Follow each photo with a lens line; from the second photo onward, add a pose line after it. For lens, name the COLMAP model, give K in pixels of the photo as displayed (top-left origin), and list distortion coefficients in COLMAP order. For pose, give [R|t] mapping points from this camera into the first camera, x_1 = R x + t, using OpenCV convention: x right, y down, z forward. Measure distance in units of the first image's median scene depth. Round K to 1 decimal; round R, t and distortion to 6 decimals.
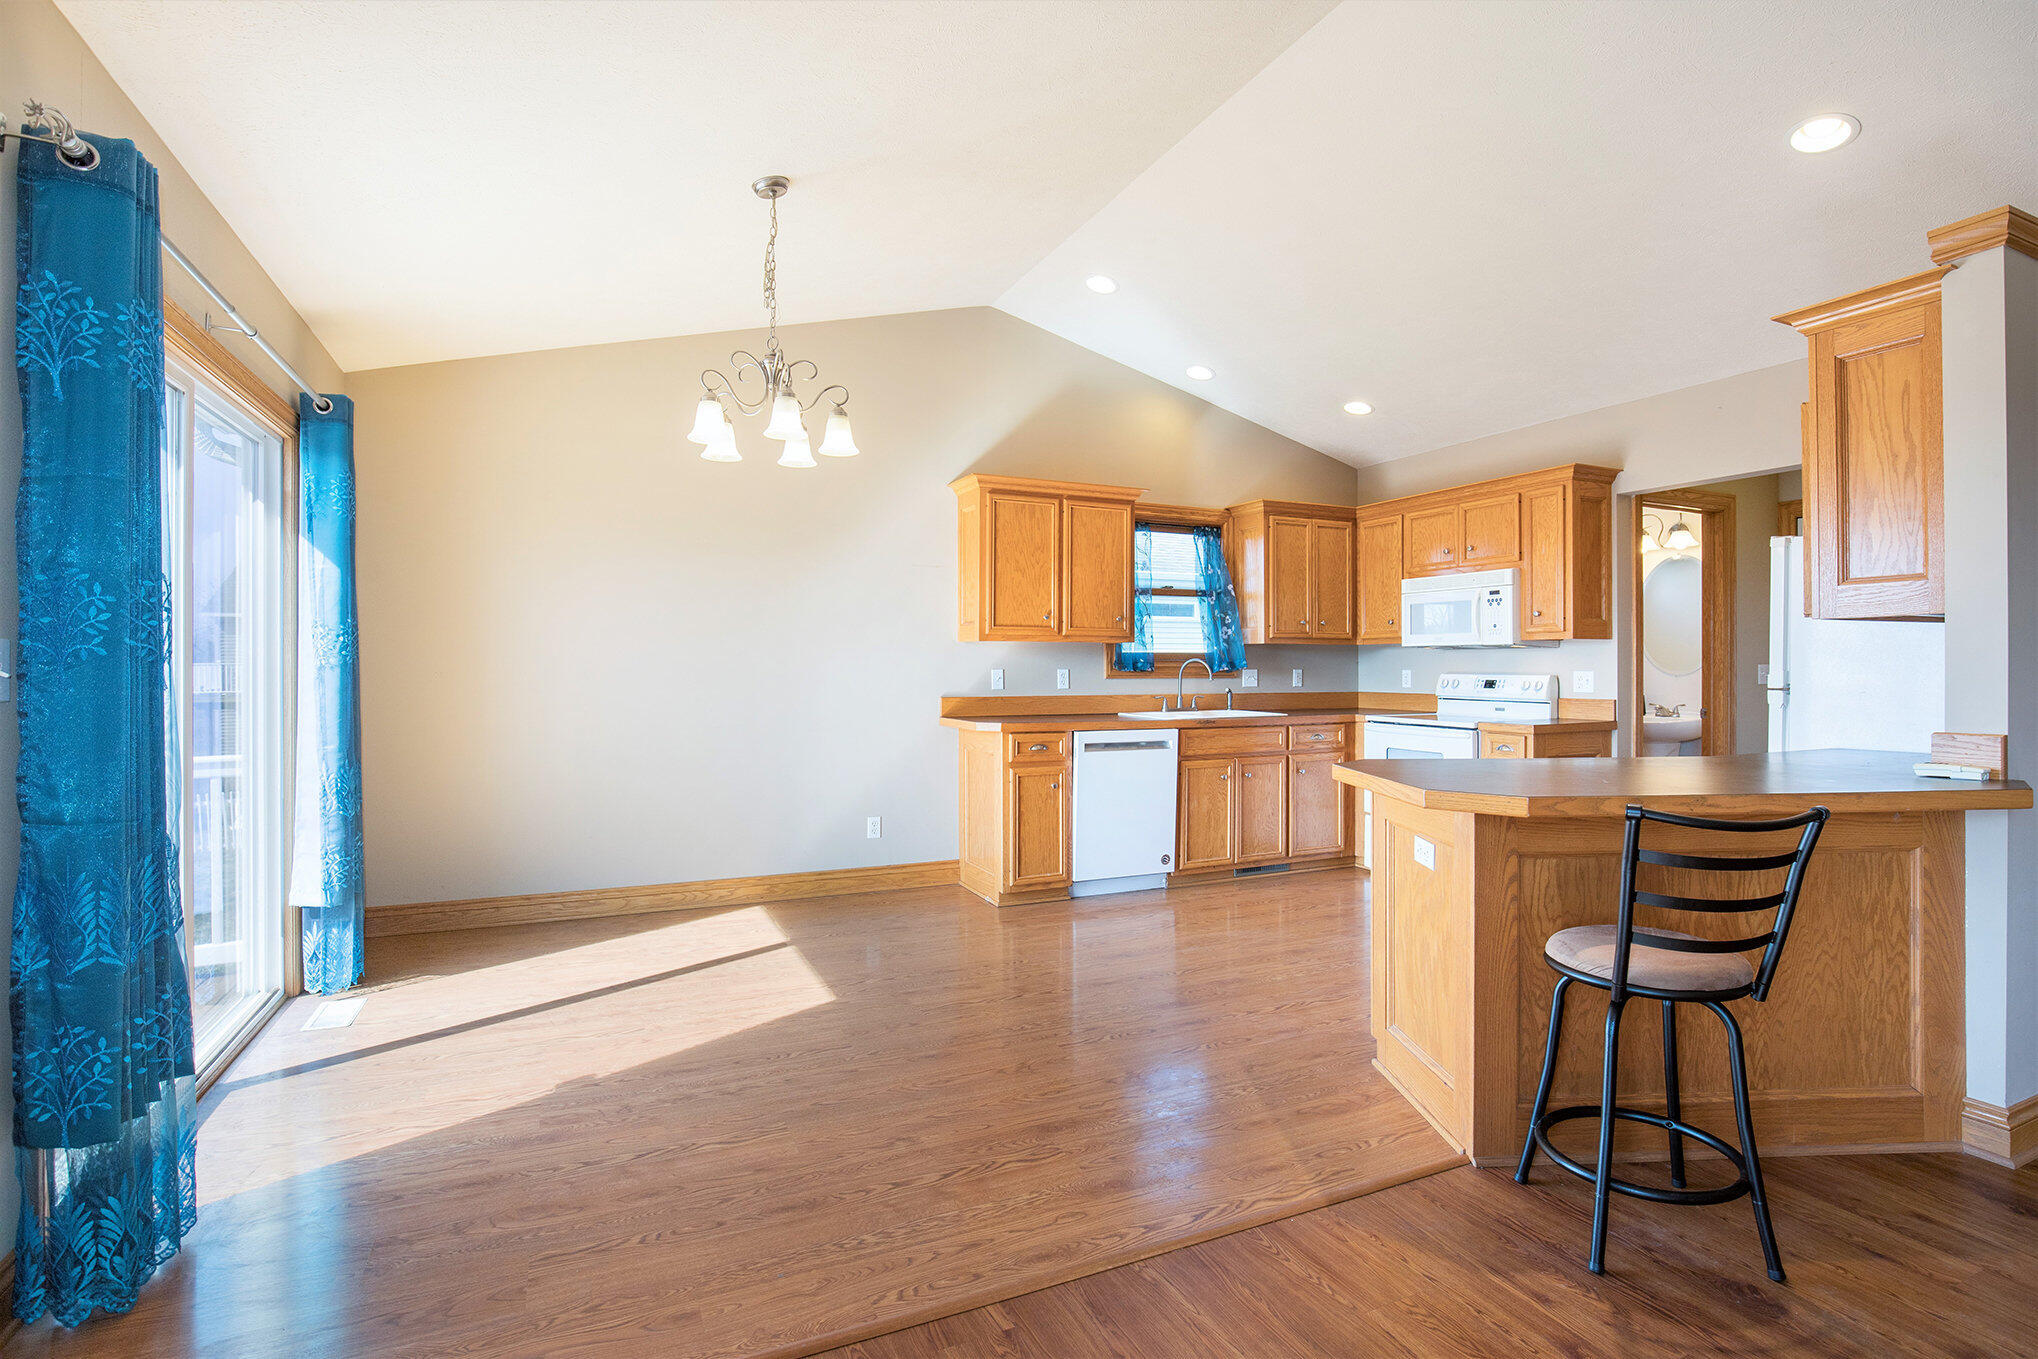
lens RADIAL K [[993.6, 0, 994.2], [0, 993.6, 668.1], [0, 0, 1]] dist [-0.031710, 0.000116]
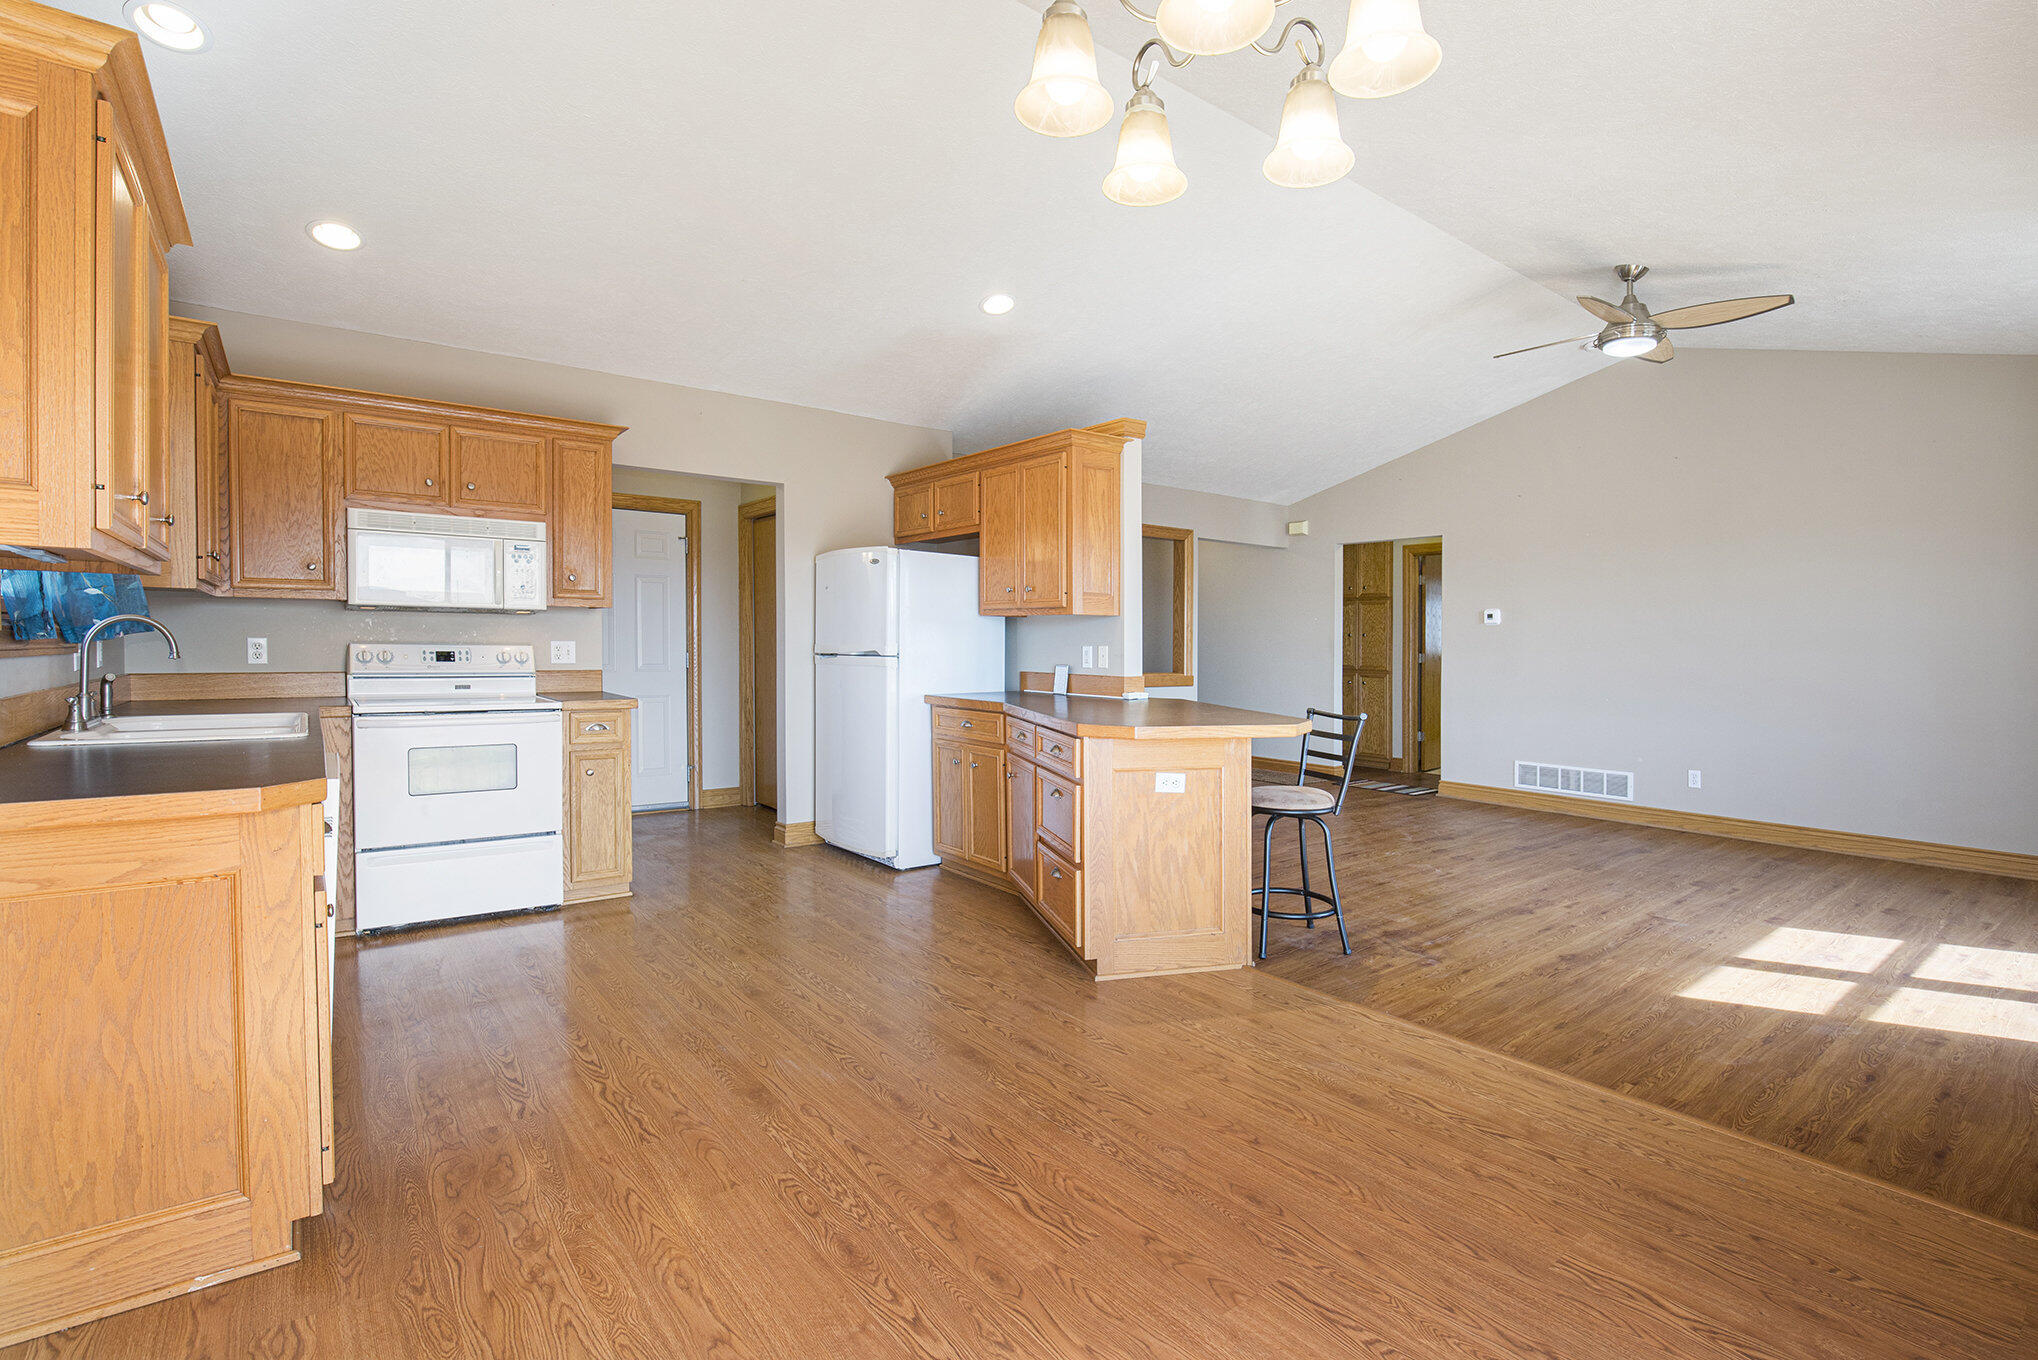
lens RADIAL K [[929.1, 0, 1060.0], [0, 929.1, 677.9], [0, 0, 1]] dist [-0.029379, 0.008160]
pose [[-0.261695, -0.040084, 0.964318, -0.353558], [-0.013252, 0.999192, 0.037937, -0.001366], [-0.965060, -0.002851, -0.262015, 0.714062]]
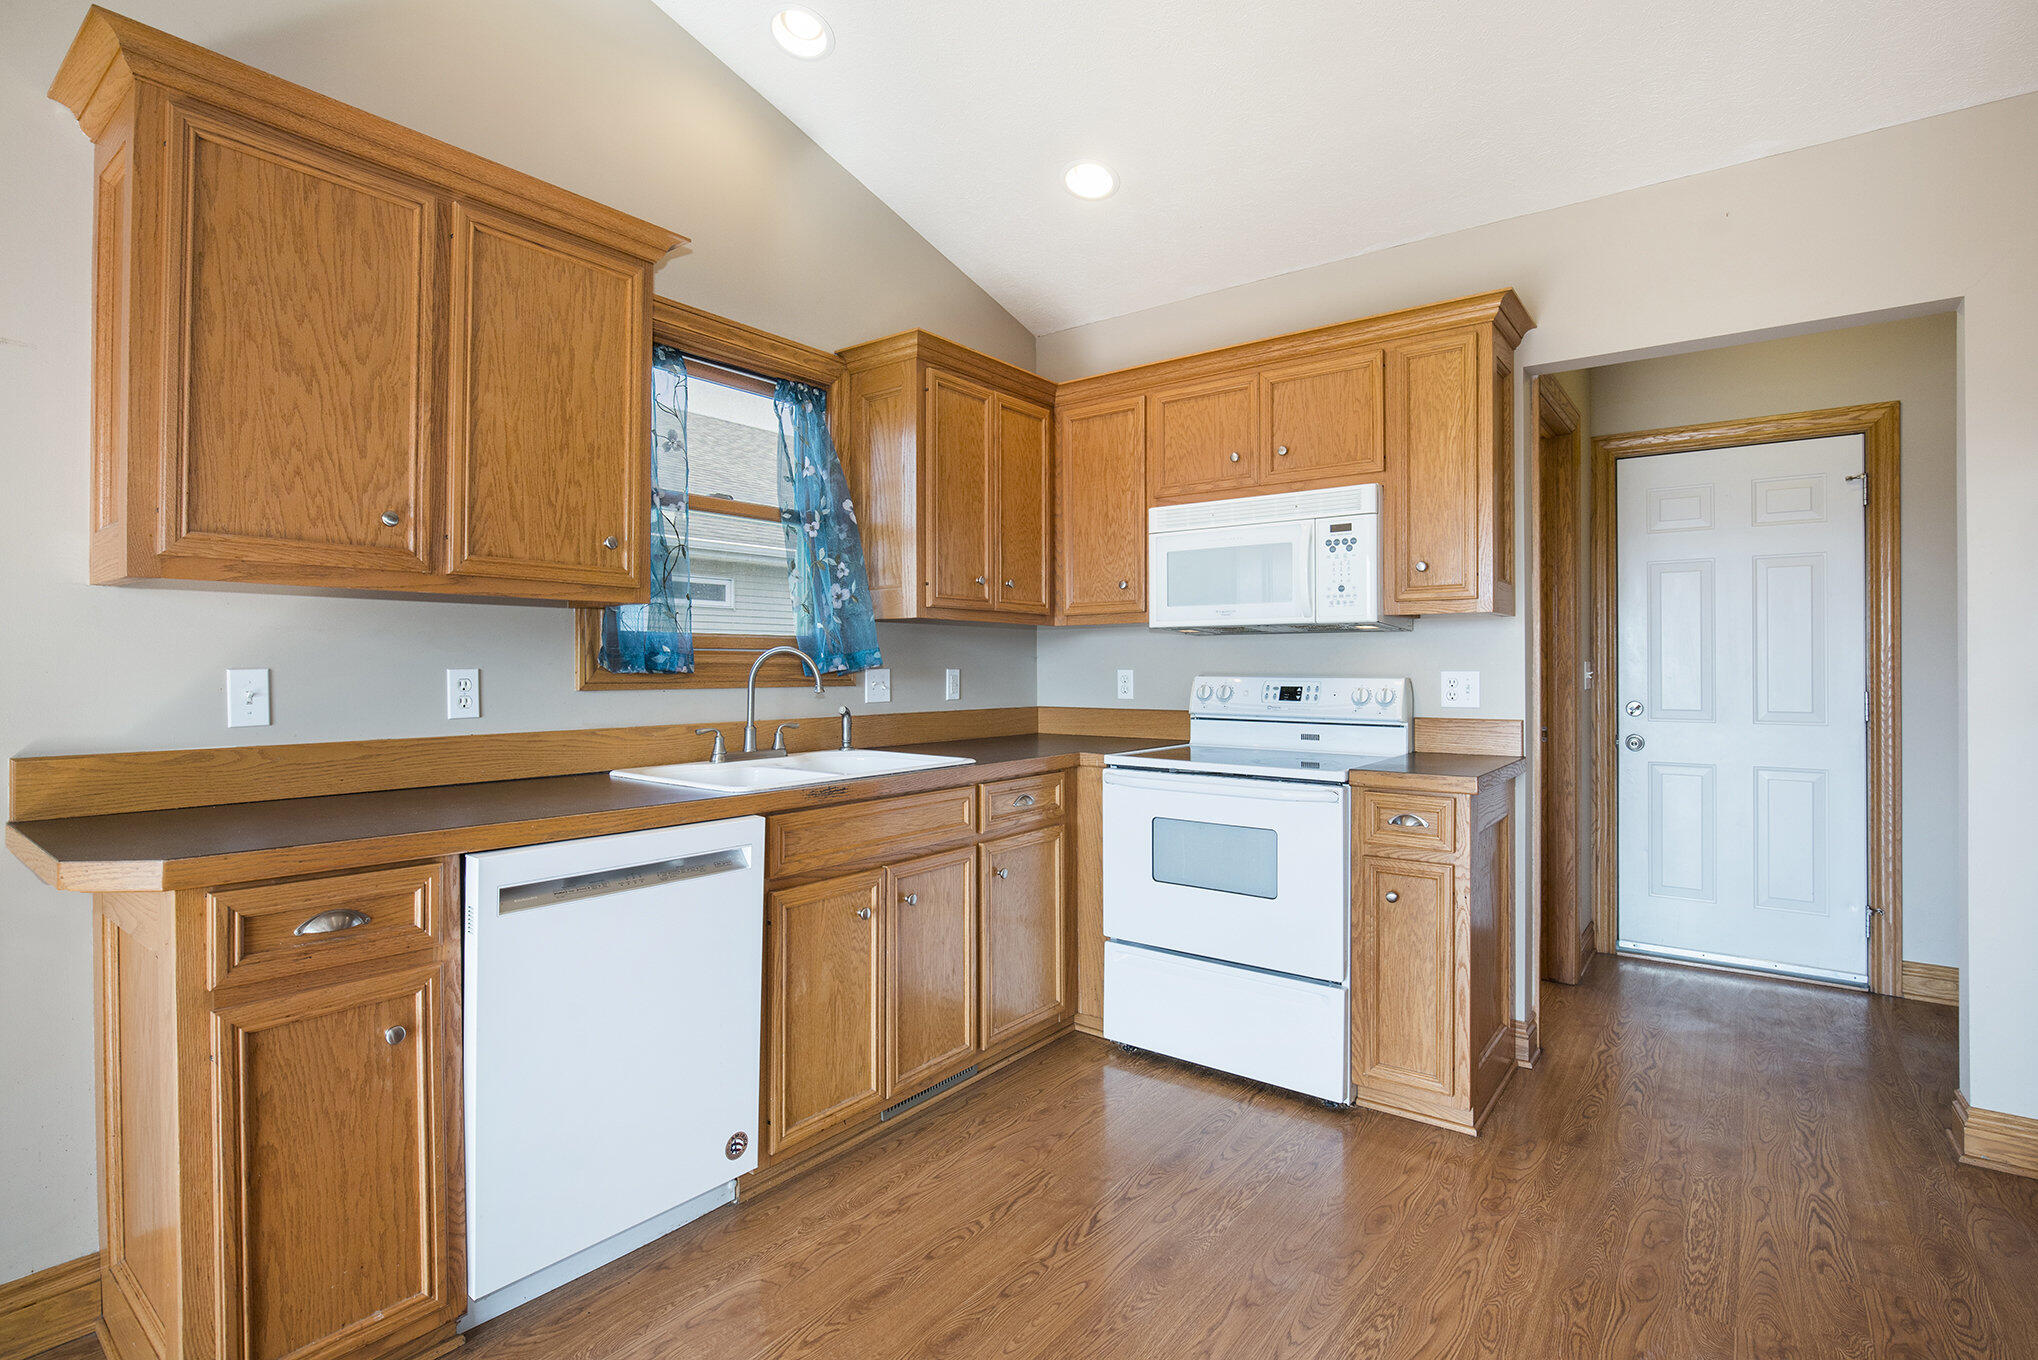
lens RADIAL K [[993.6, 0, 994.2], [0, 993.6, 668.6], [0, 0, 1]] dist [-0.031710, 0.000116]
pose [[0.885739, -0.000604, 0.464183, 0.076022], [0.000426, 1.000000, 0.000489, 0.001141], [-0.464183, -0.000235, 0.885739, 0.563930]]
